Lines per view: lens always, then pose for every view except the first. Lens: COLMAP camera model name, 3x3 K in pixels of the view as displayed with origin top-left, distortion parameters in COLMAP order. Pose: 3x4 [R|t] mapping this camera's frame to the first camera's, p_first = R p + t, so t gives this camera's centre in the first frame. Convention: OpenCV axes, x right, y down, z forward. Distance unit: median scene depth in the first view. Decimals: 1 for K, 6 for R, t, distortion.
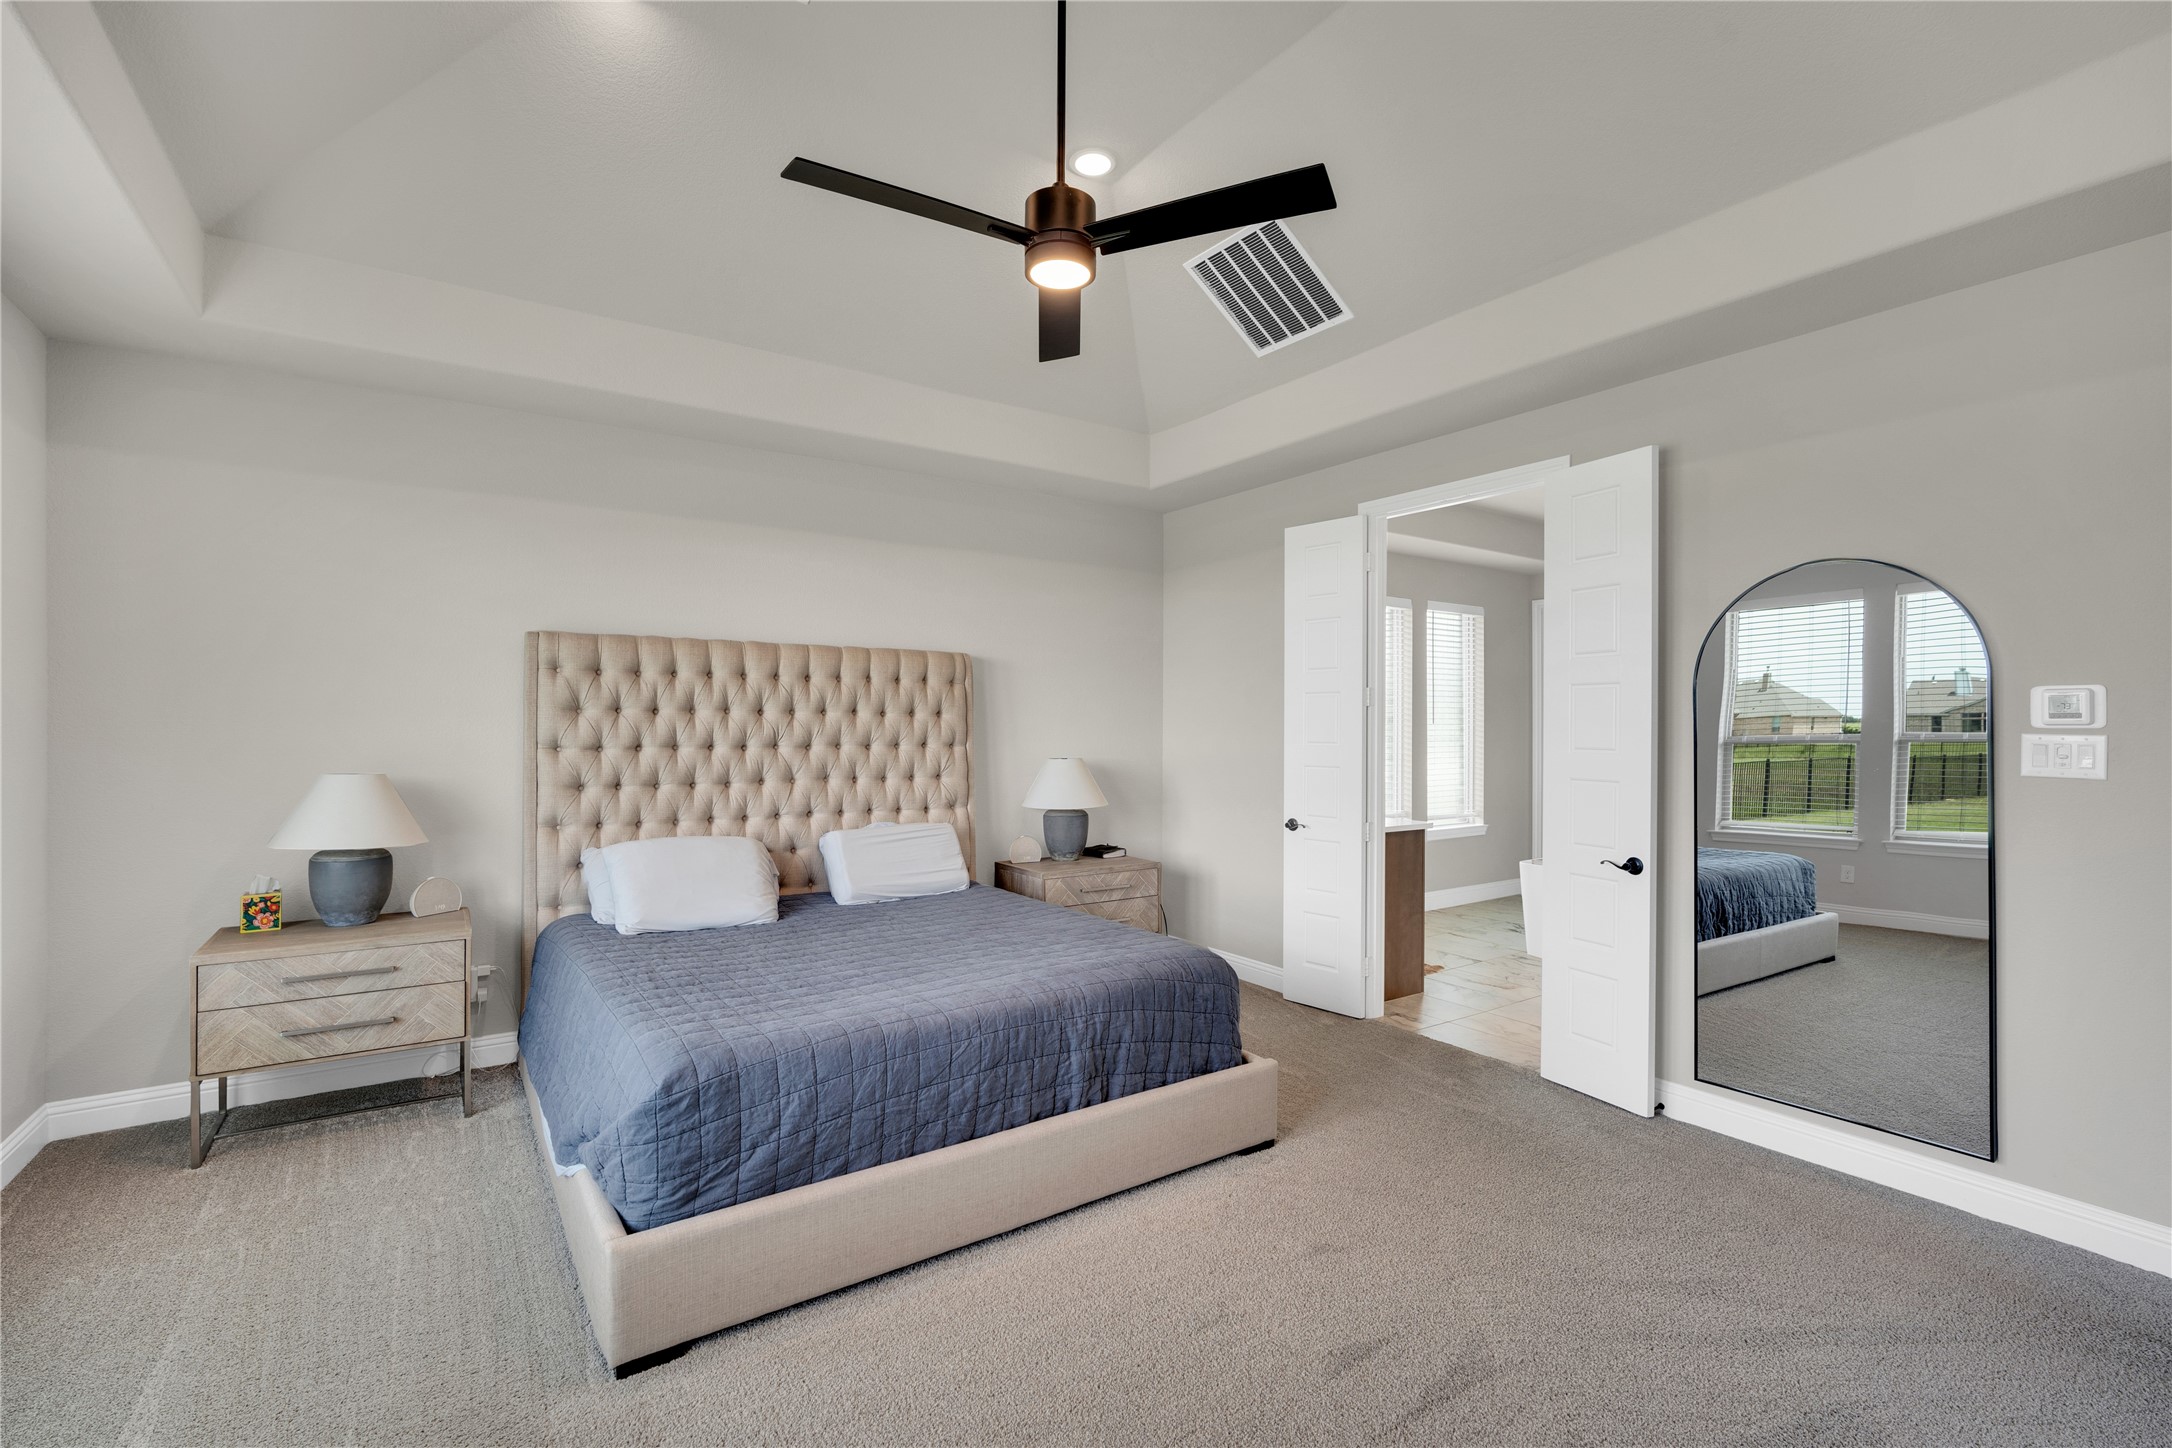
lens RADIAL K [[954.7, 0, 1086.7], [0, 954.7, 727.6], [0, 0, 1]] dist [-0.003705, 0.001224]
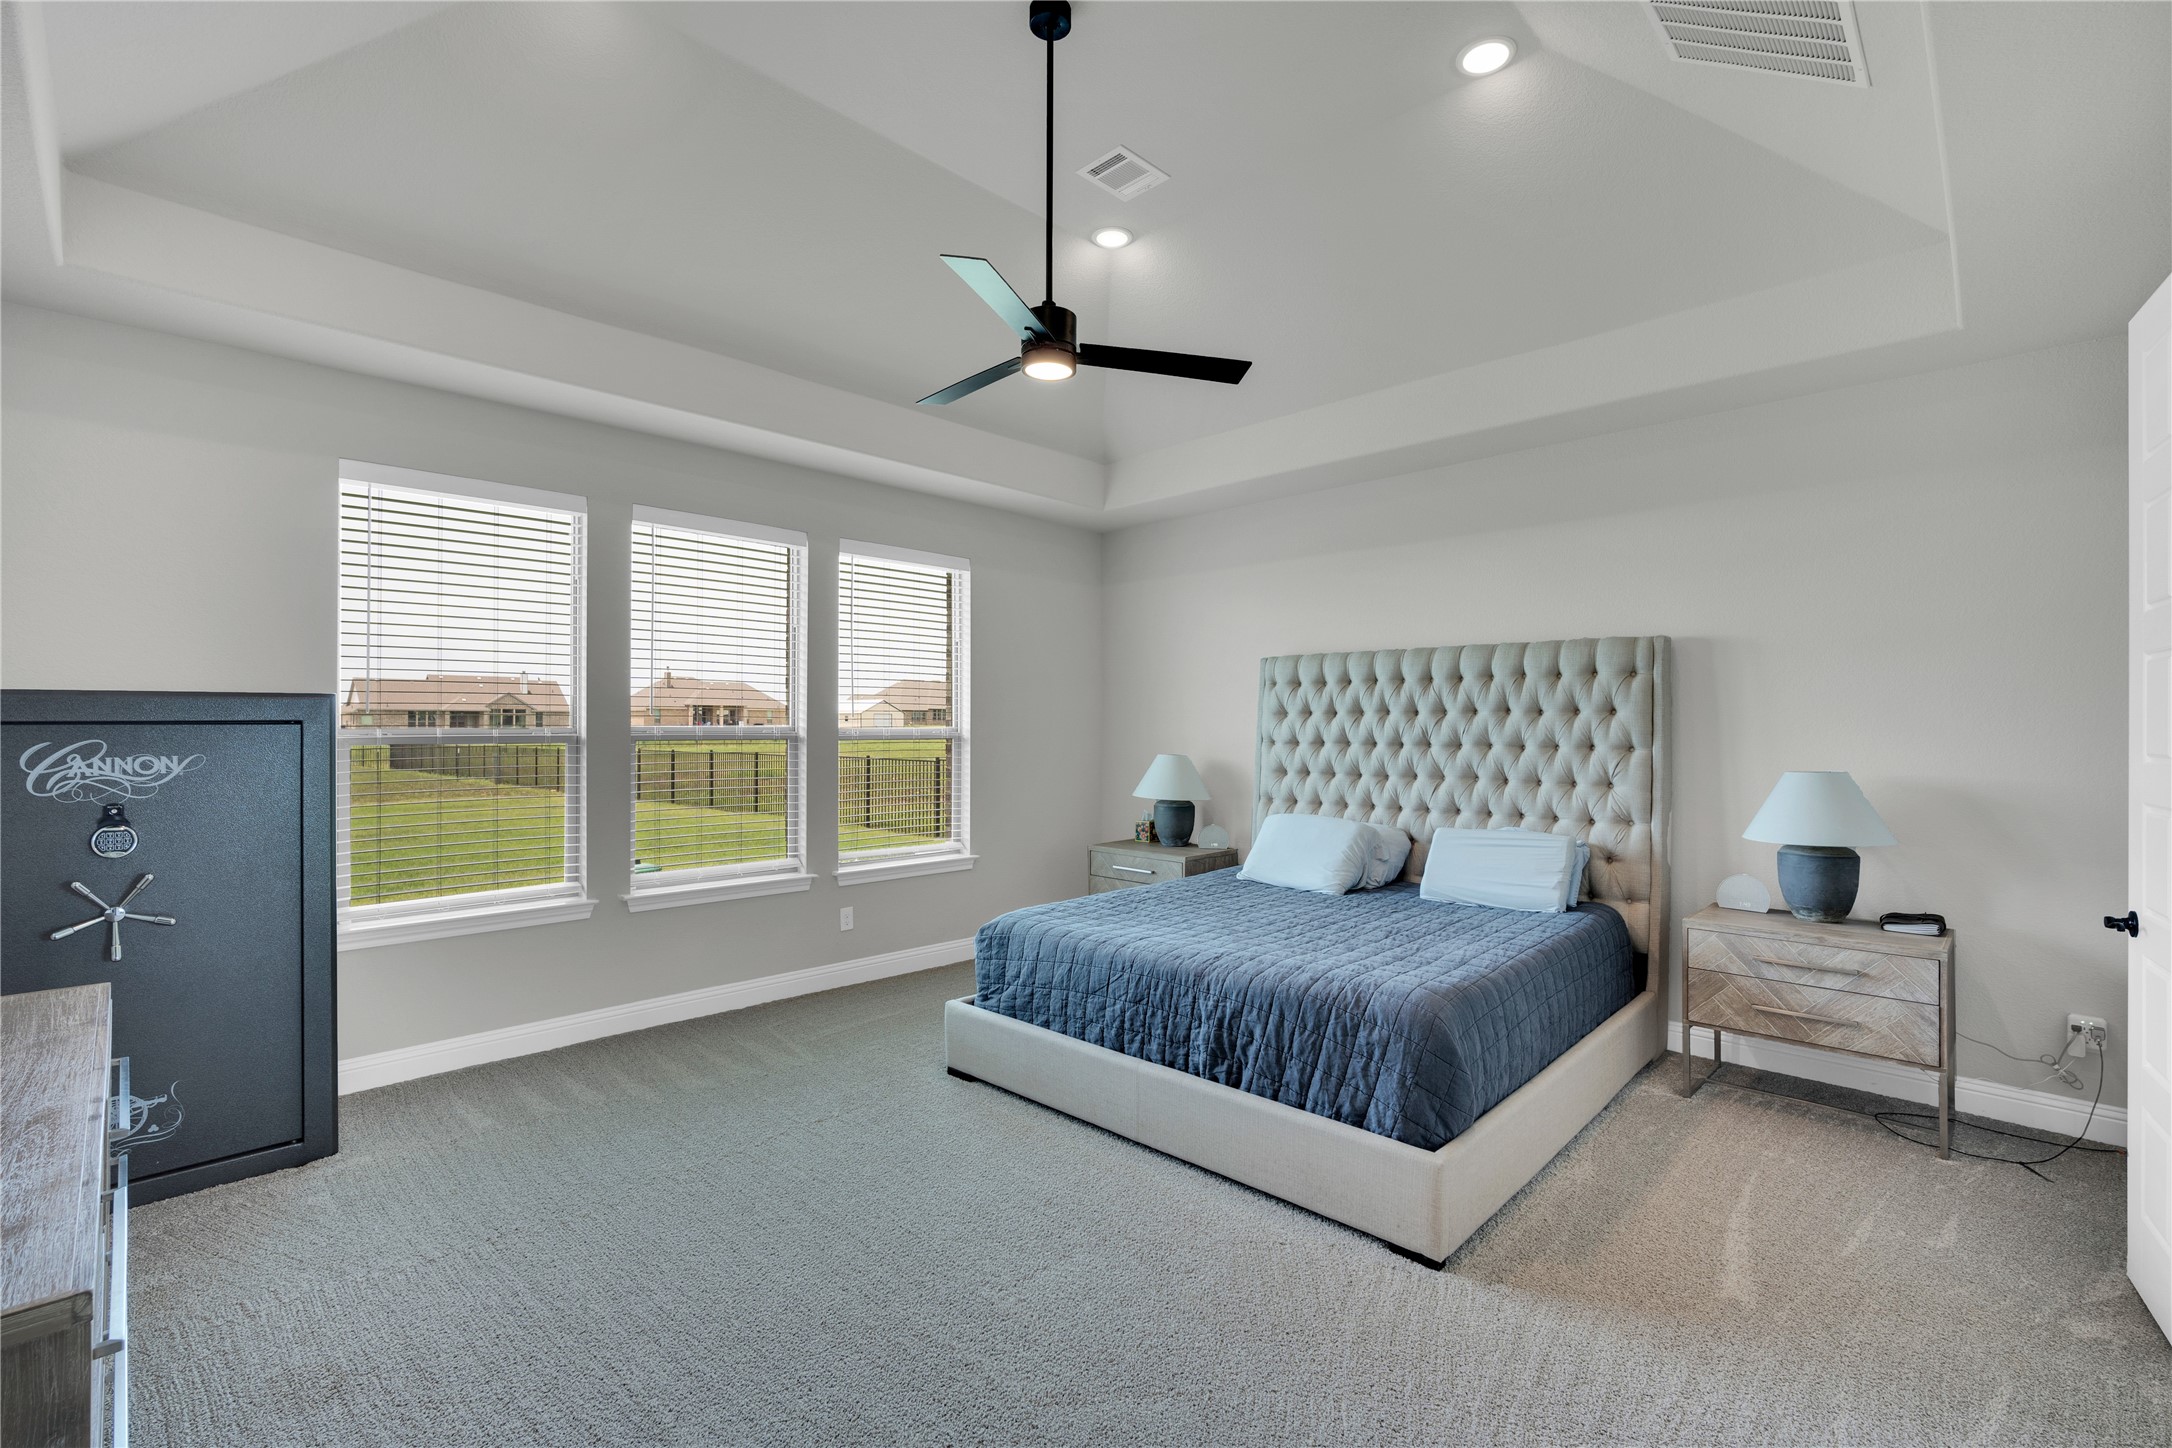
lens RADIAL K [[954.7, 0, 1081.8], [0, 954.7, 709.4], [0, 0, 1]] dist [-0.003705, 0.001224]
pose [[0.190399, -0.019550, -0.981512, 0.745695], [-0.001729, 0.999793, -0.020249, 0.002515], [0.981705, 0.005552, 0.190326, 0.471365]]
